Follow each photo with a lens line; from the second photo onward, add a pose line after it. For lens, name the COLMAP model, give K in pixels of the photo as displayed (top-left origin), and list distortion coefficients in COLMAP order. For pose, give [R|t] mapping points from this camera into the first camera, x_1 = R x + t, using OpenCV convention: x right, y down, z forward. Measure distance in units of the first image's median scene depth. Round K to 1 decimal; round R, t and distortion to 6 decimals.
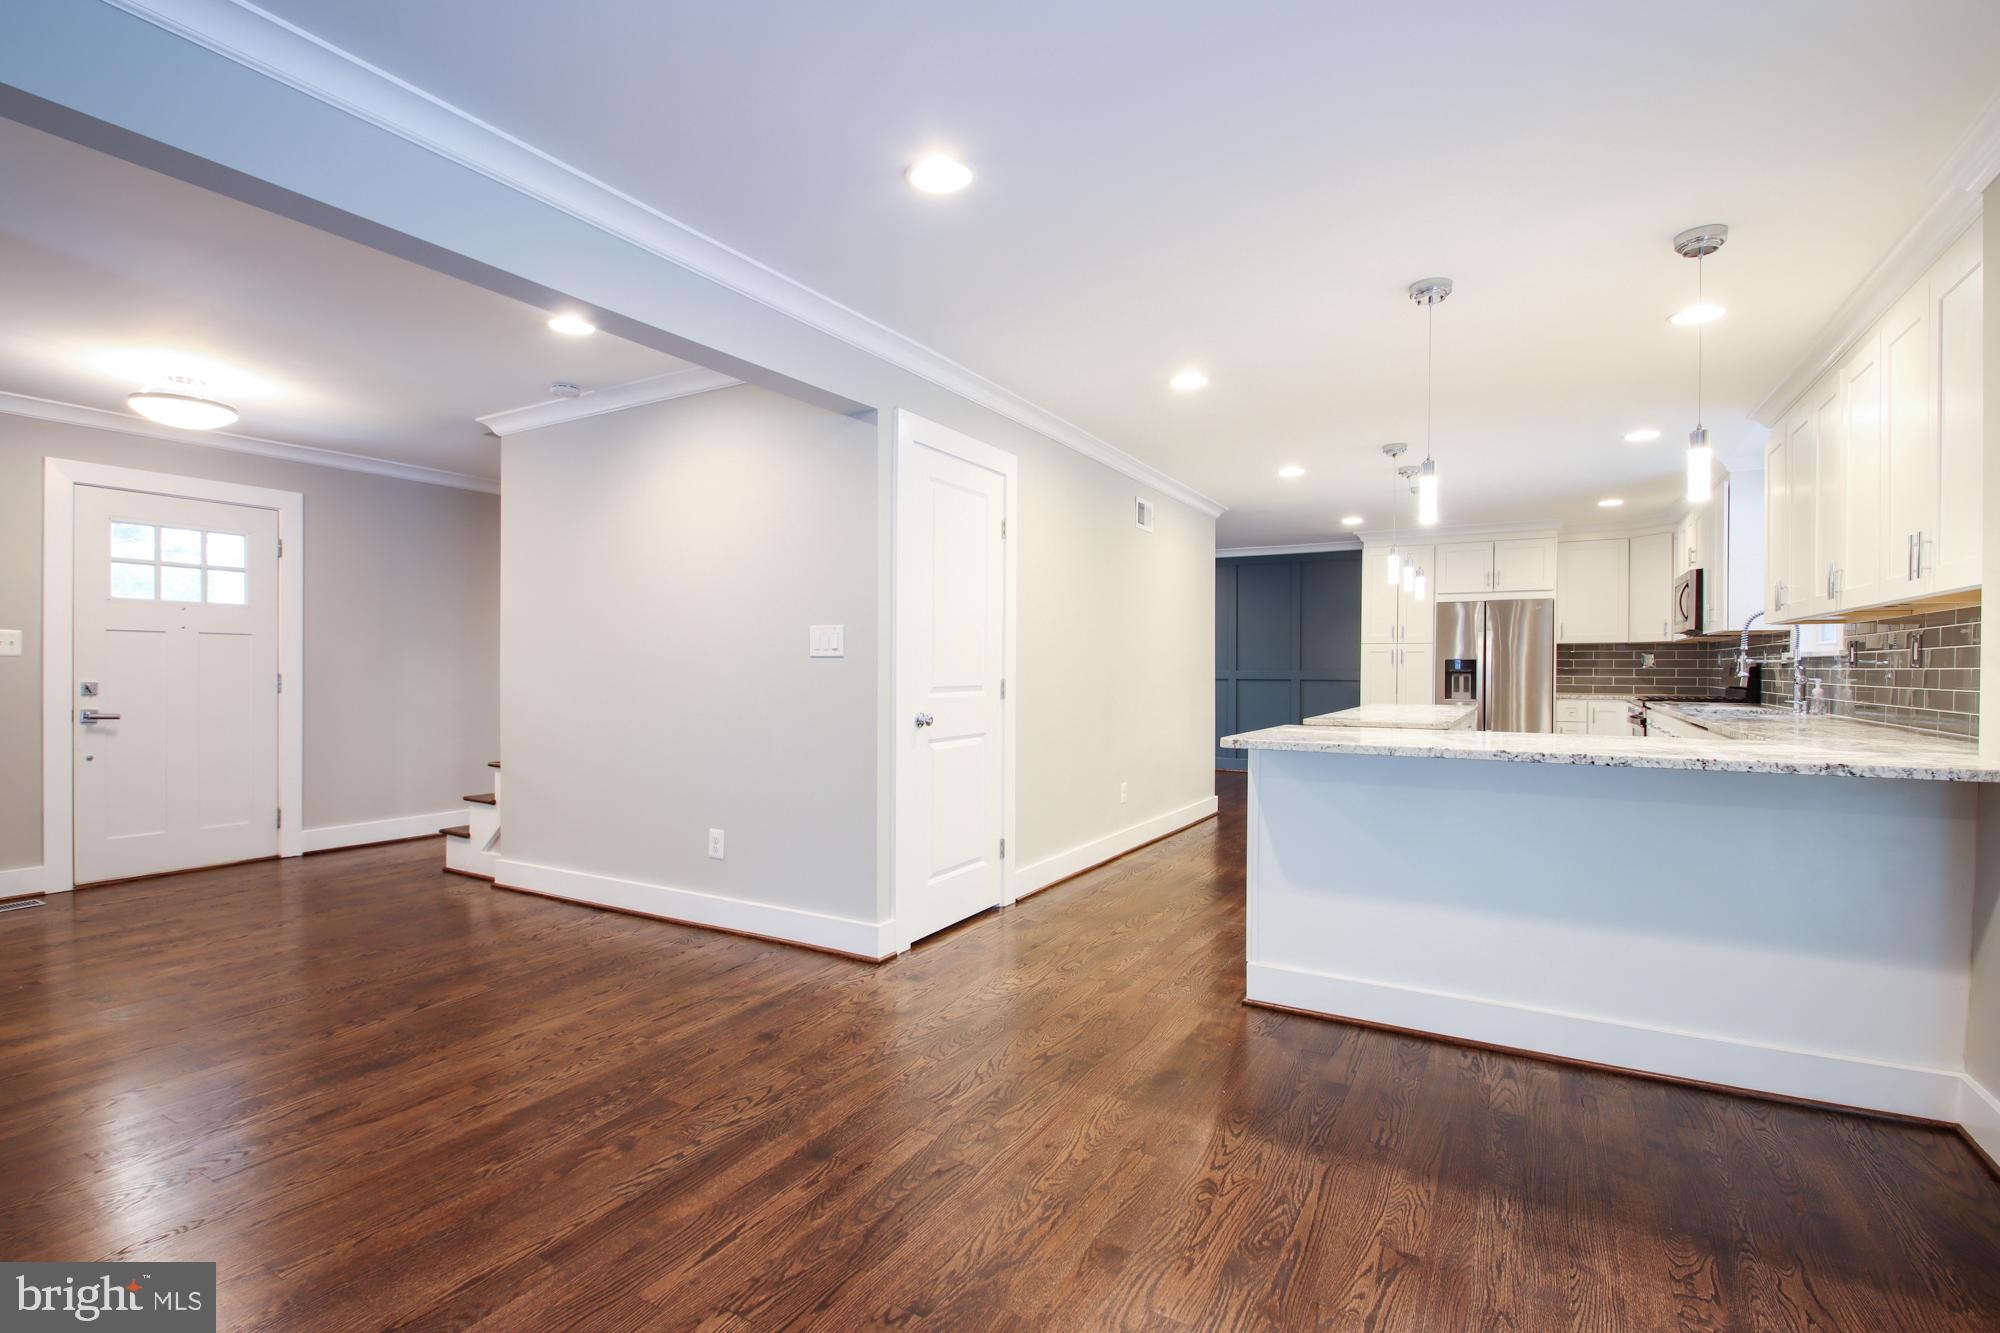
lens RADIAL K [[931.2, 0, 976.5], [0, 931.2, 678.1], [0, 0, 1]] dist [0.001580, 0.000076]
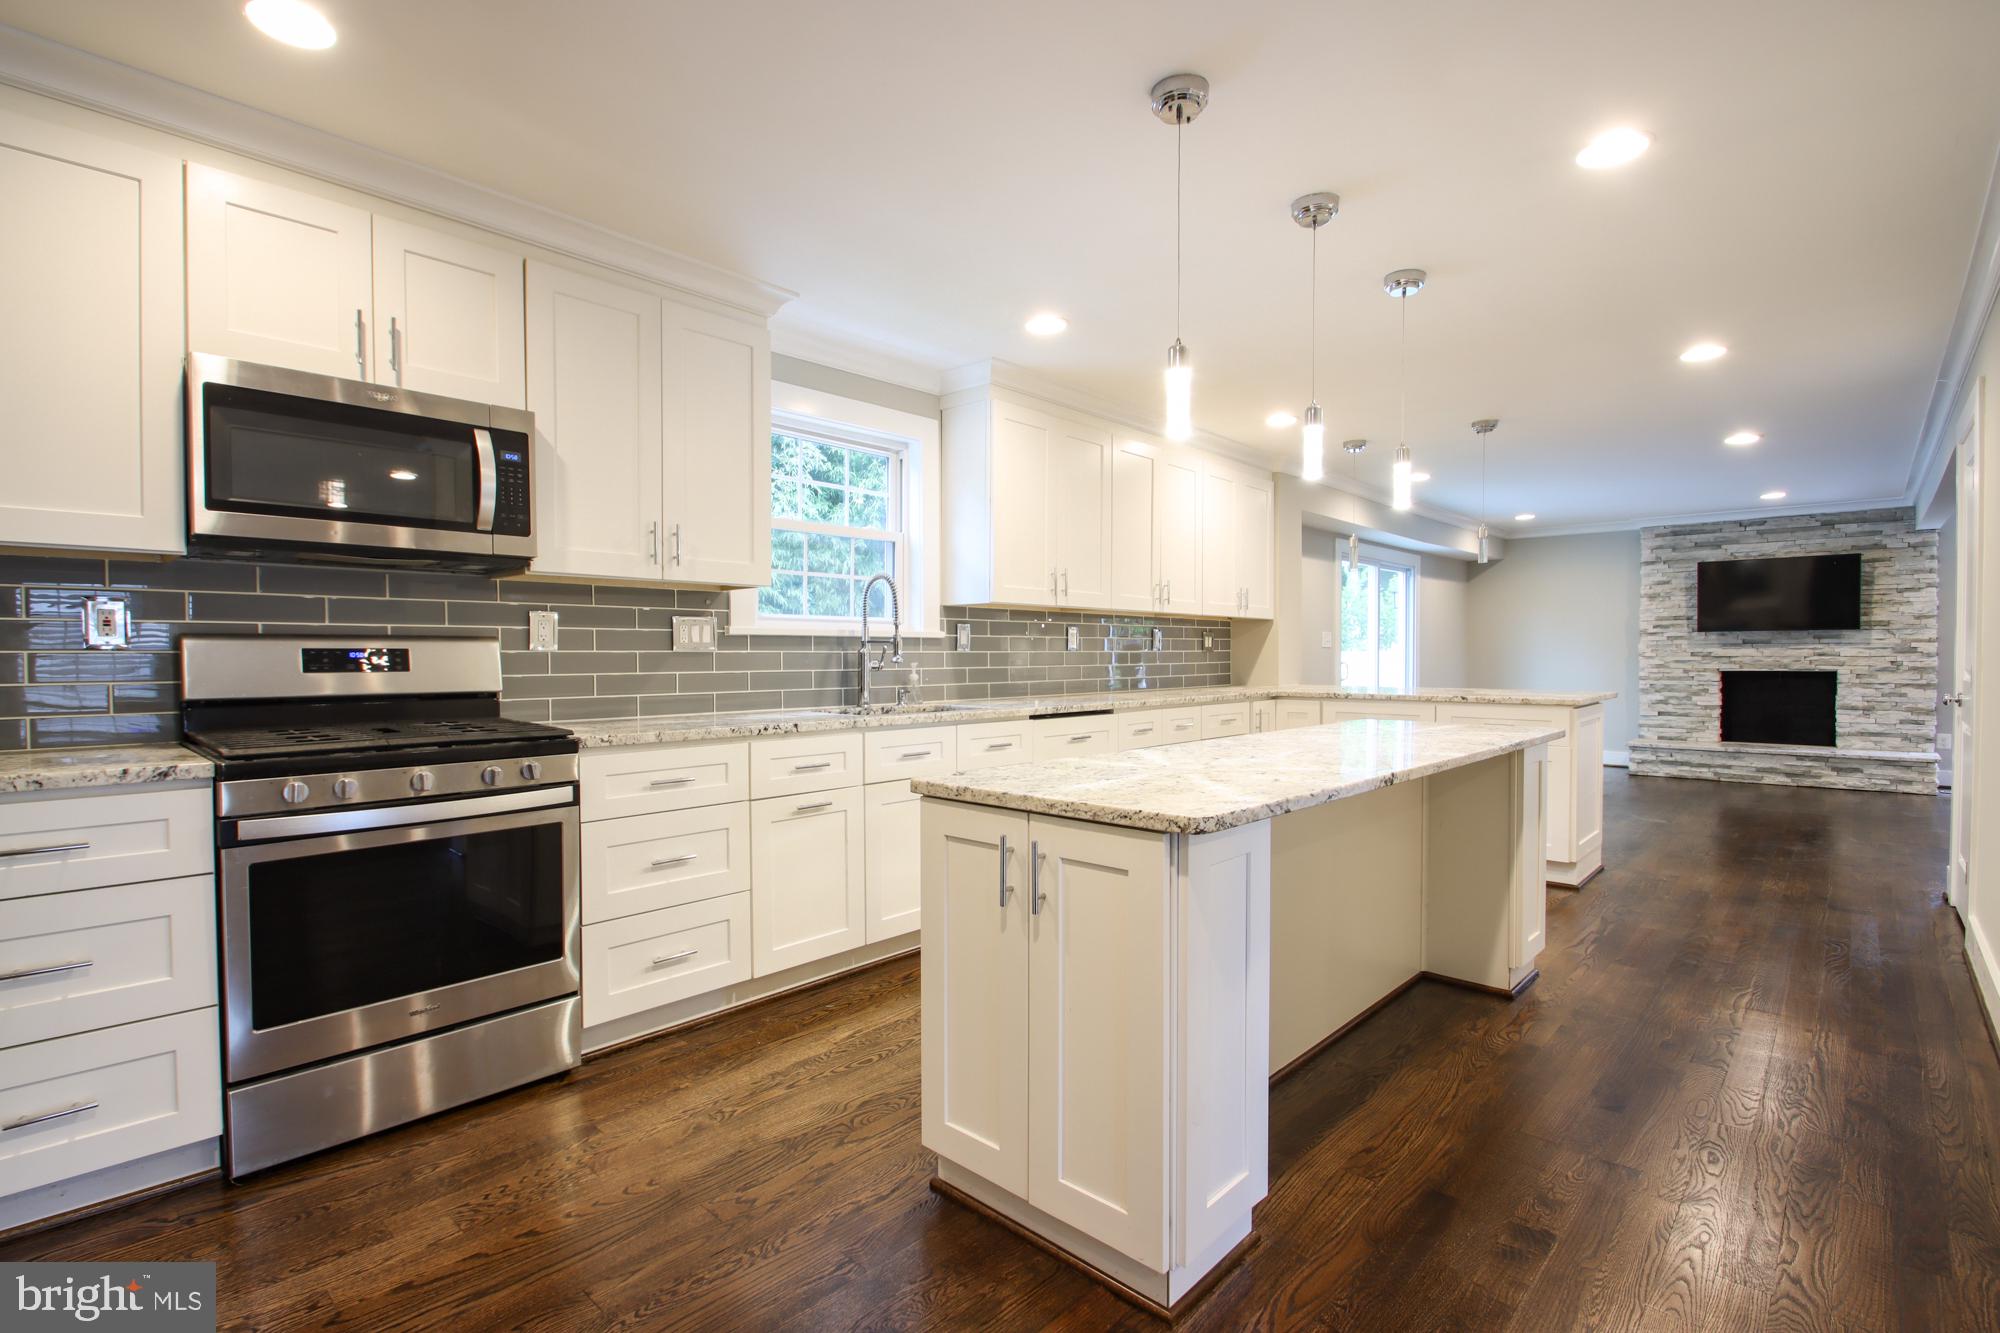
lens RADIAL K [[933.4, 0, 975.5], [0, 933.4, 676.6], [0, 0, 1]] dist [0.010794, -0.015483]
pose [[-0.975567, -0.005729, 0.219629, 0.608123], [0.002220, 0.999352, 0.035932, -0.016737], [-0.219692, 0.035542, -0.974922, 1.722070]]
